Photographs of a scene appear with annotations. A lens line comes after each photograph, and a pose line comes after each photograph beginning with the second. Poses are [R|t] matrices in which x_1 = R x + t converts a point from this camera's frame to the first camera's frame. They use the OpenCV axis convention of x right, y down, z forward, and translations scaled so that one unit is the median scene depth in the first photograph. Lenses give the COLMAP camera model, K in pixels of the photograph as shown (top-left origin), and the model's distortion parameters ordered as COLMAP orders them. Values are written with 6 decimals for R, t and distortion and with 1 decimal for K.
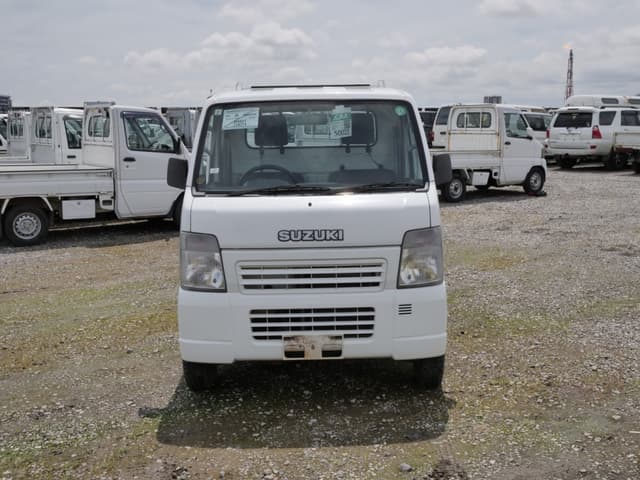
lens RADIAL K [[741.1, 0, 320.0], [0, 741.1, 240.0], [0, 0, 1]] dist [0.010413, 0.012633]
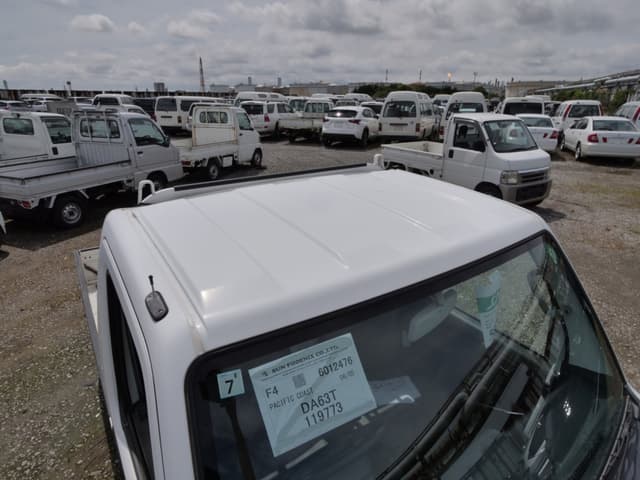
lens RADIAL K [[388.4, 0, 322.1], [0, 388.4, 240.6], [0, 0, 1]] dist [-0.024670, 0.000552]
pose [[0.824706, -0.182766, 0.535216, -0.053862], [0.075355, 0.973417, 0.216291, -0.077475], [-0.560519, -0.138045, 0.816555, 0.260103]]
